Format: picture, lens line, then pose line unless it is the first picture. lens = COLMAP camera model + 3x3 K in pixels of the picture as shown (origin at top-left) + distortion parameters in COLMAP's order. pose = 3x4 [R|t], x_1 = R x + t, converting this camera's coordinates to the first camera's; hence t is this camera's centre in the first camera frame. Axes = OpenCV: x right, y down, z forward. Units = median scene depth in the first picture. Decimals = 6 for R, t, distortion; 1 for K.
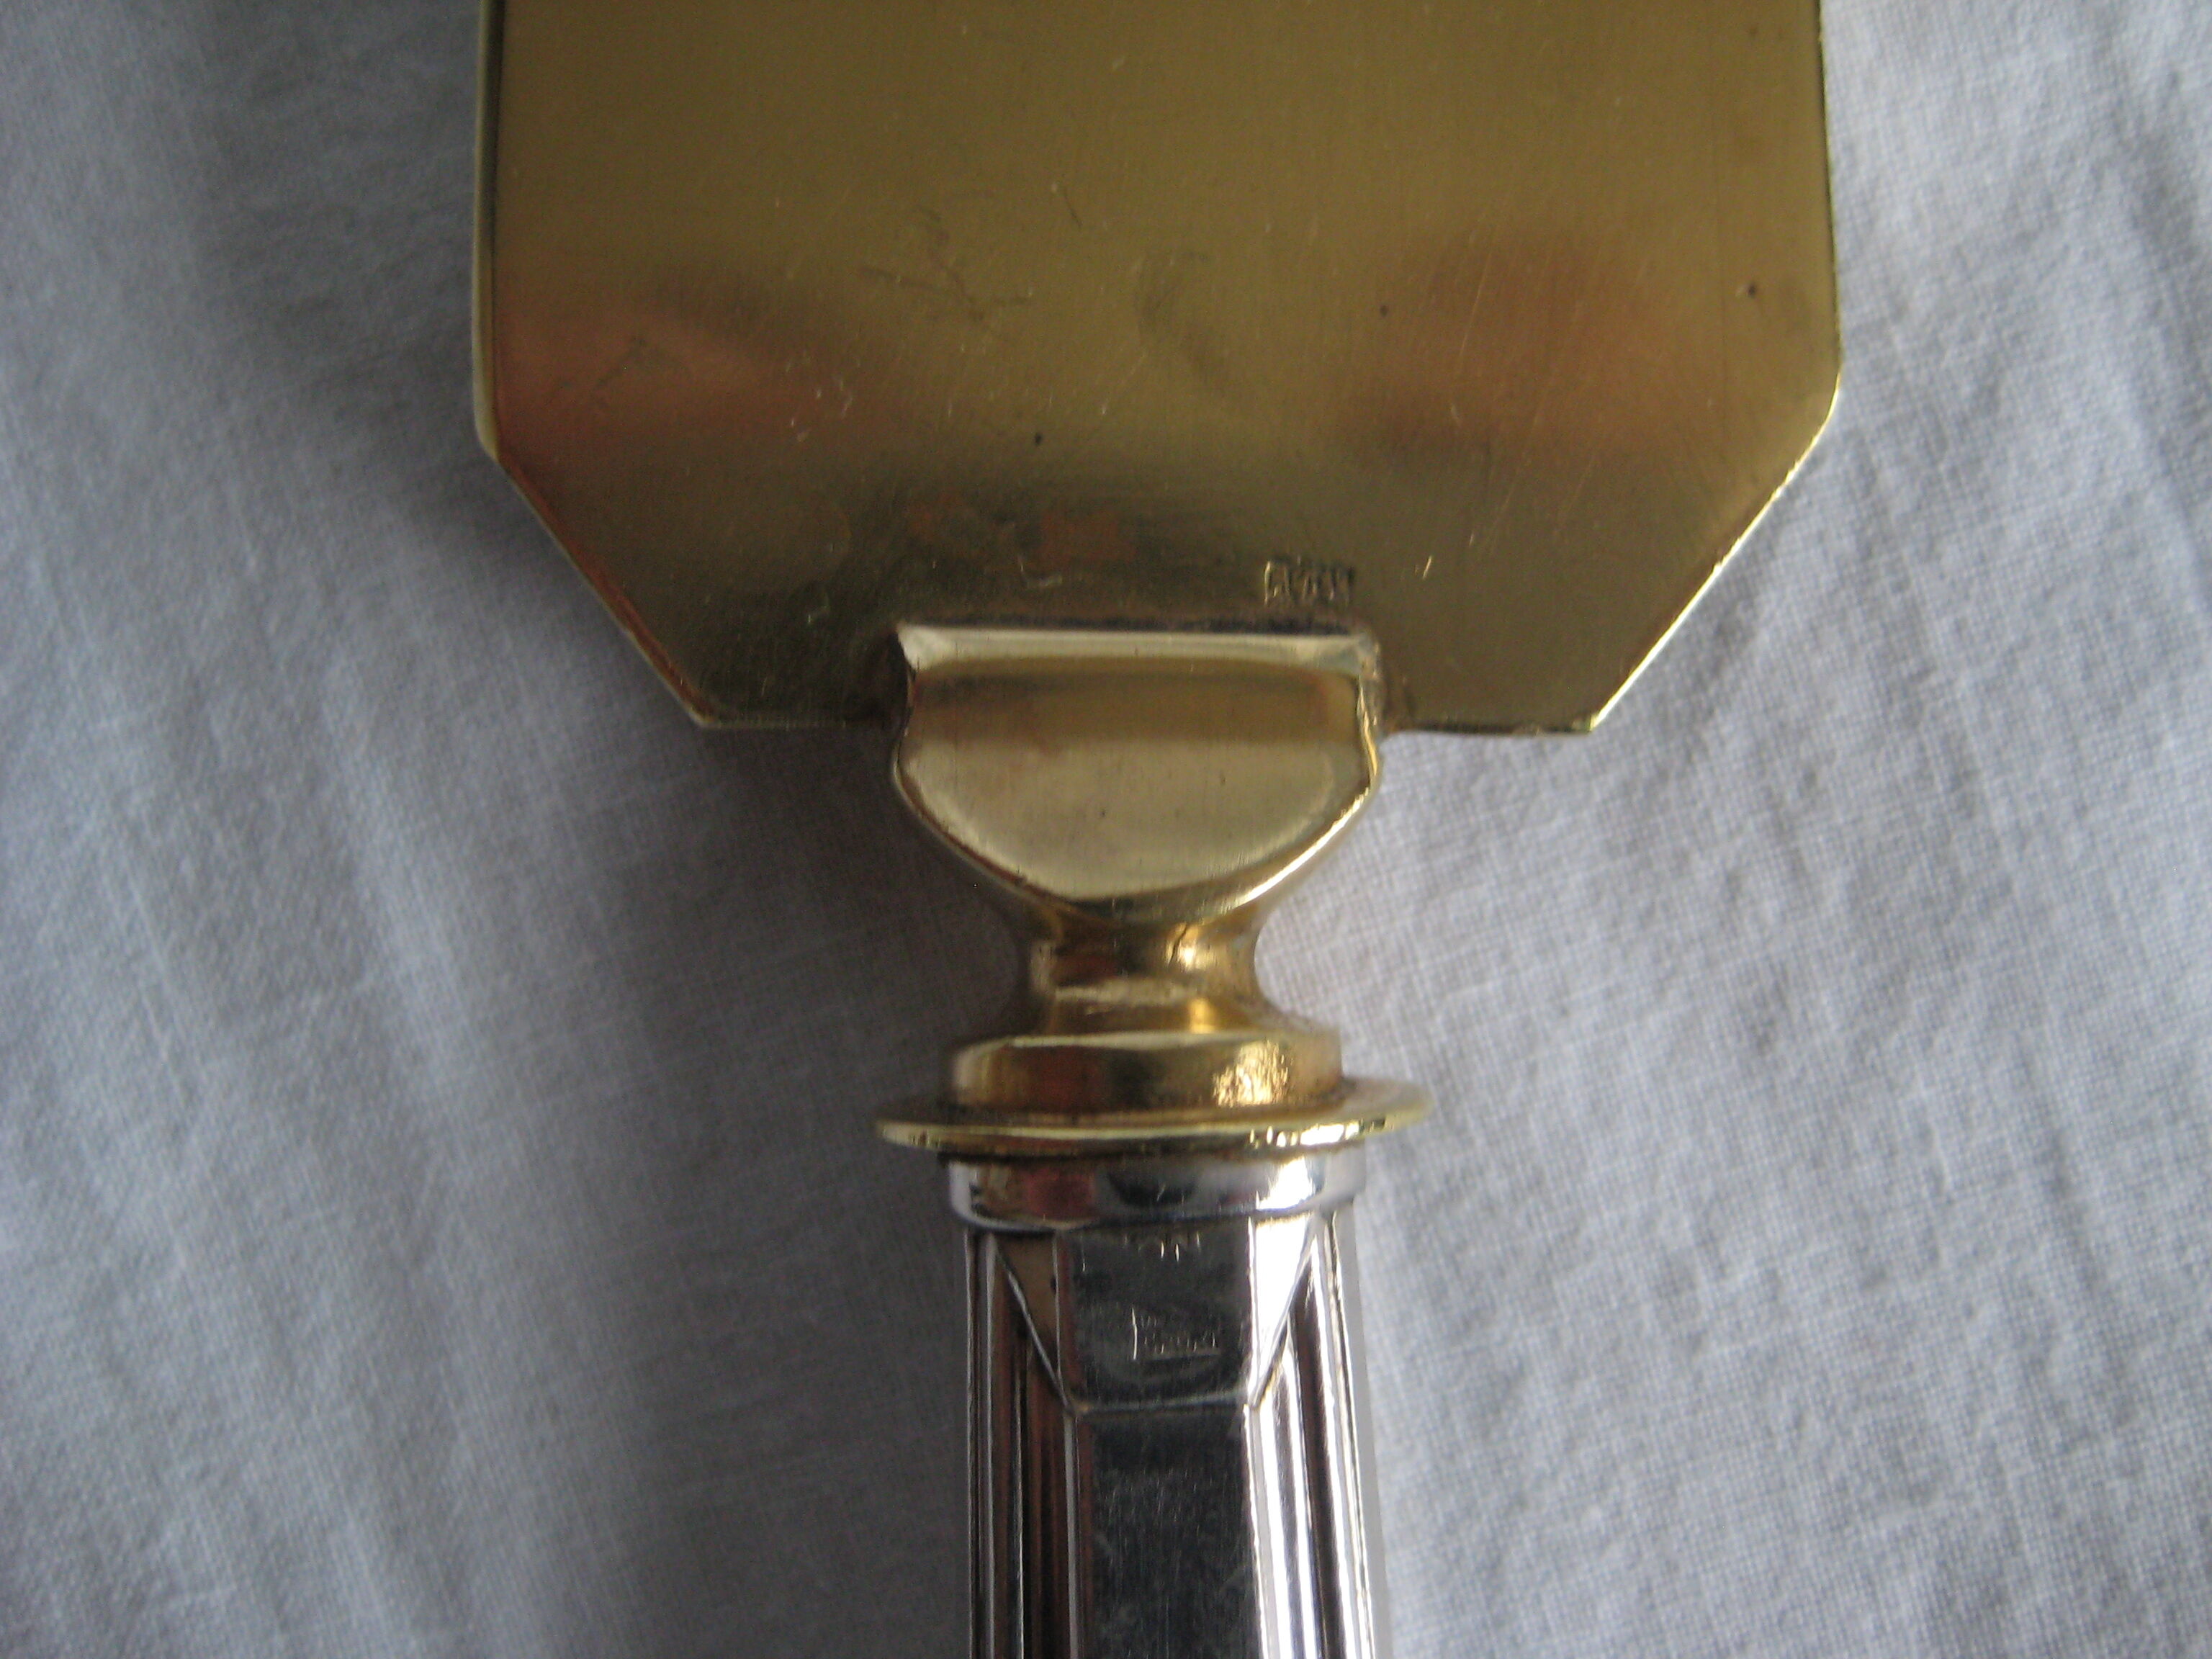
lens RADIAL K [[2447.9, 0, 1108.6], [0, 2447.9, 830.7], [0, 0, 1]] dist [-0.093713, 0.000000]
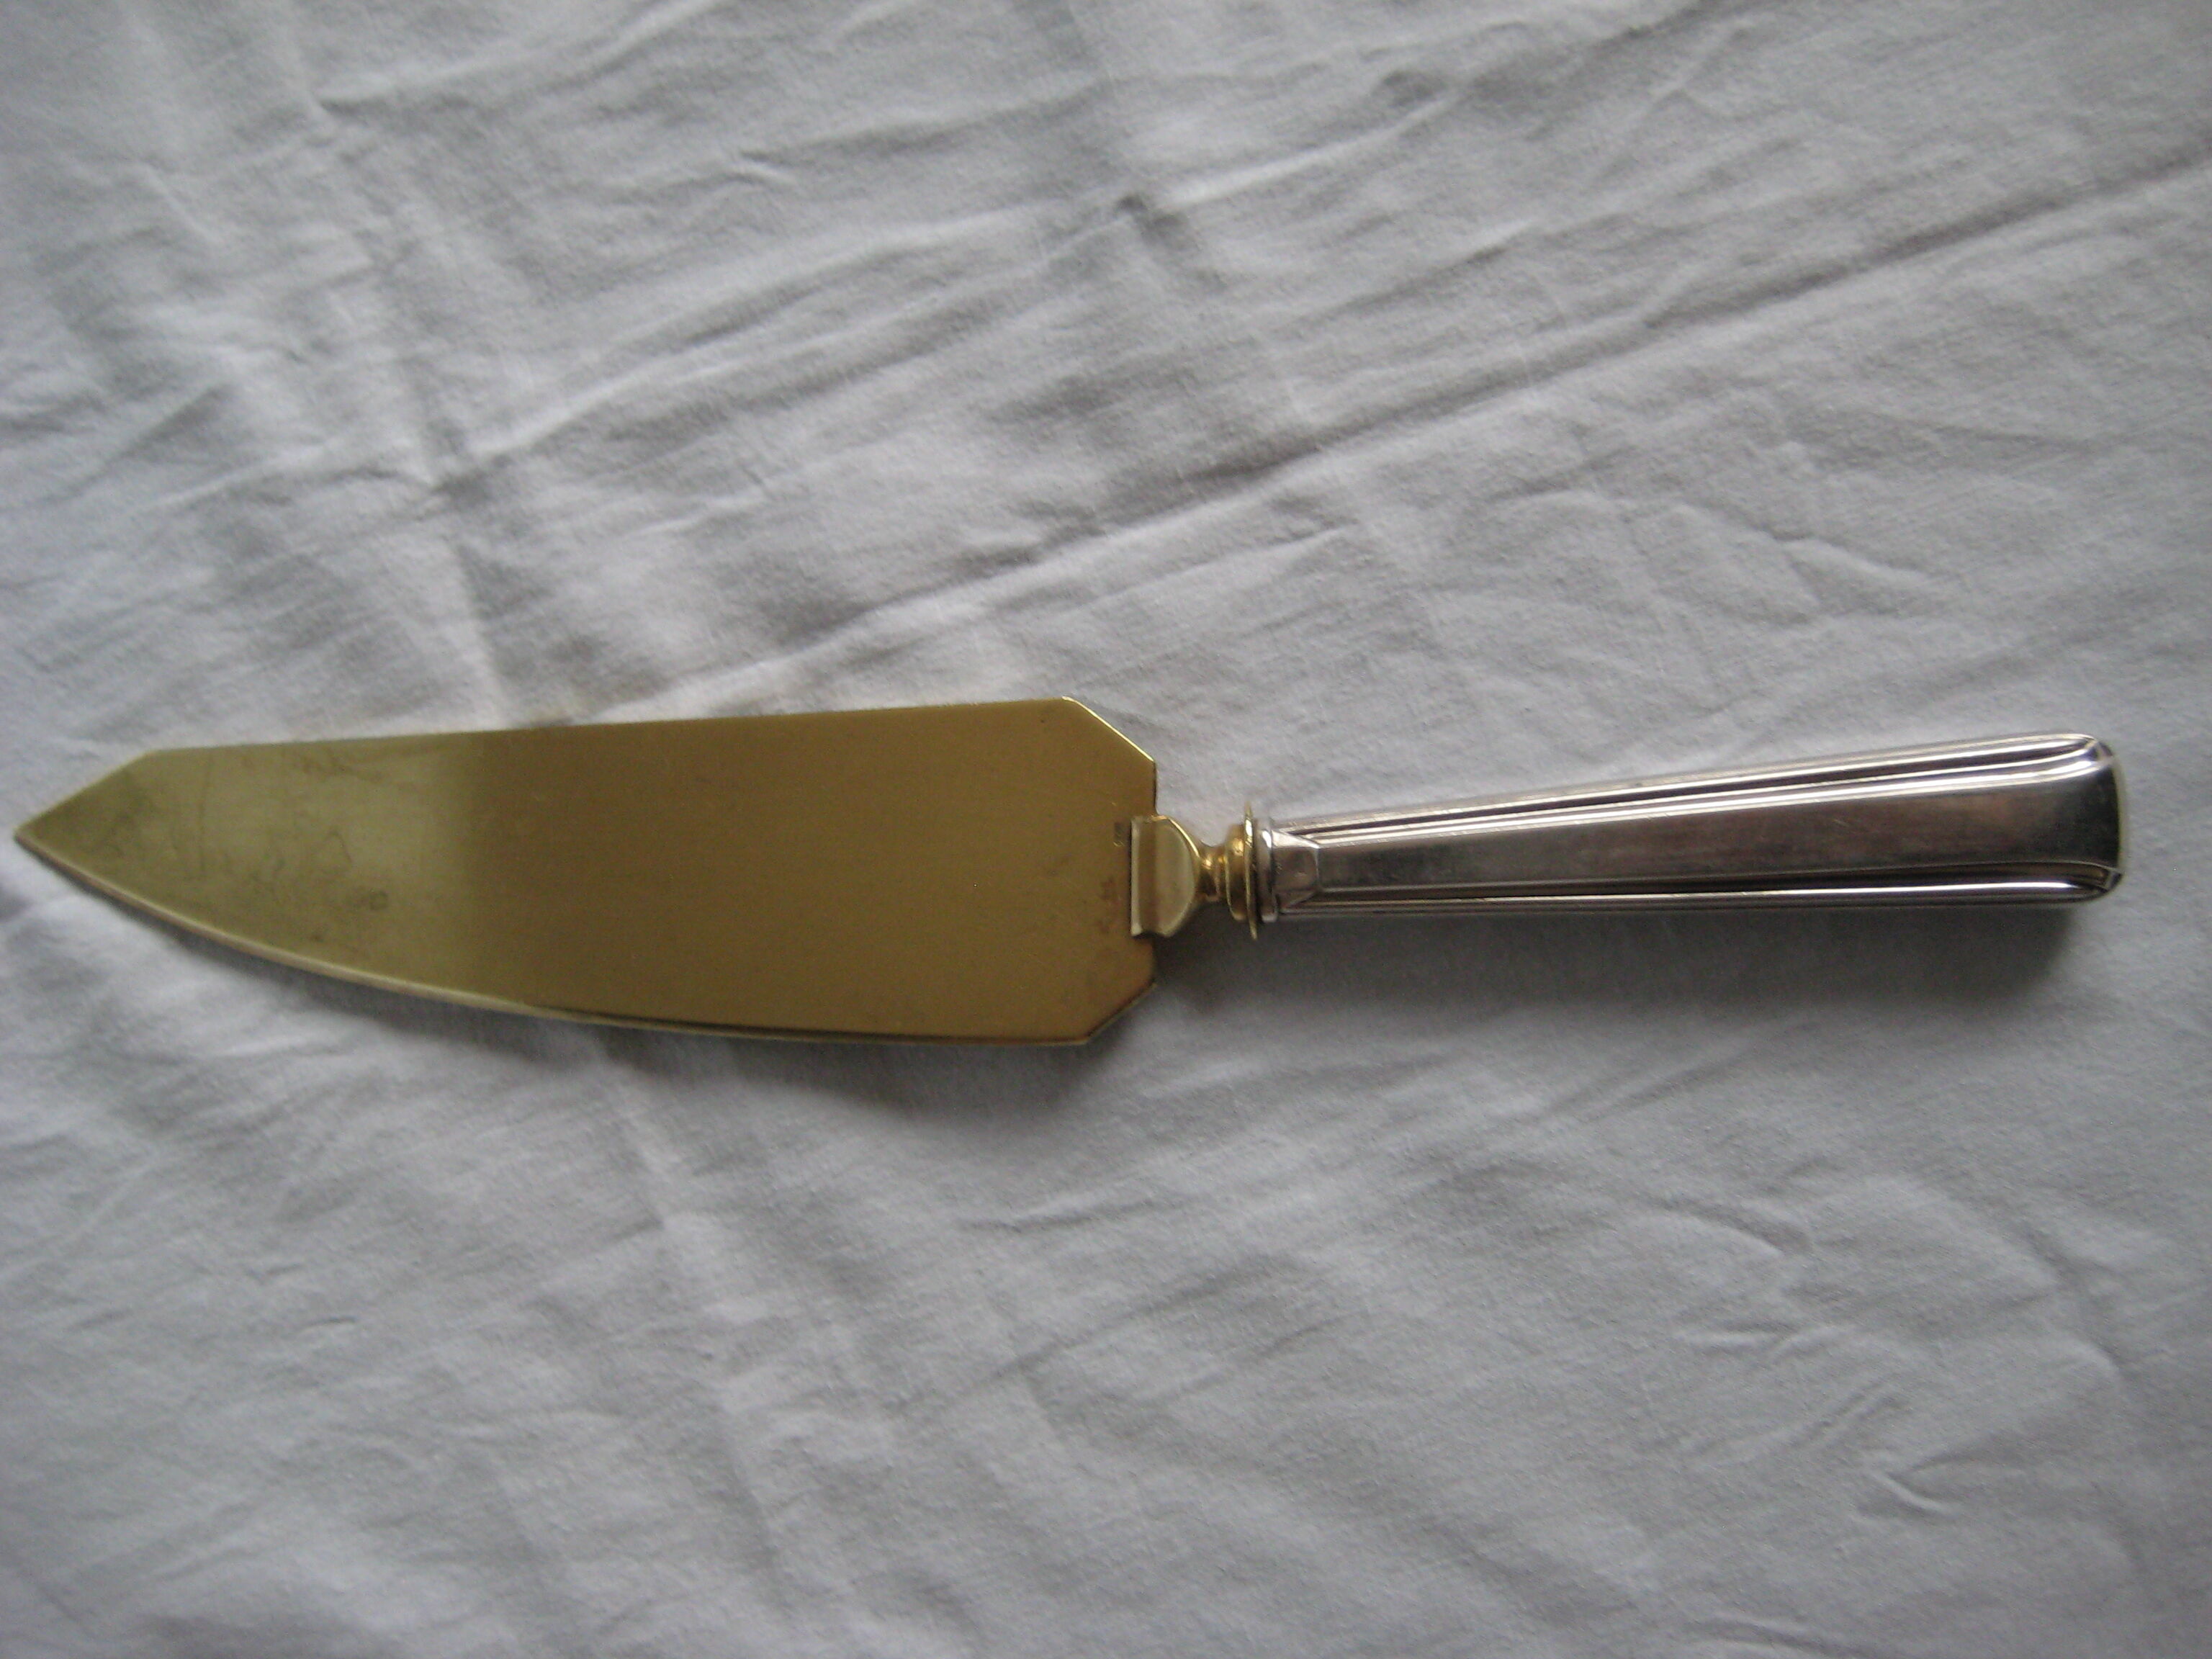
lens RADIAL K [[2447.9, 0, 1112.1], [0, 2447.9, 823.8], [0, 0, 1]] dist [-0.093713, 0.000000]
pose [[-0.012656, -0.999239, 0.036887, -0.045021], [0.995392, -0.016097, -0.094526, 0.245051], [0.095048, 0.035521, 0.994839, -2.754760]]
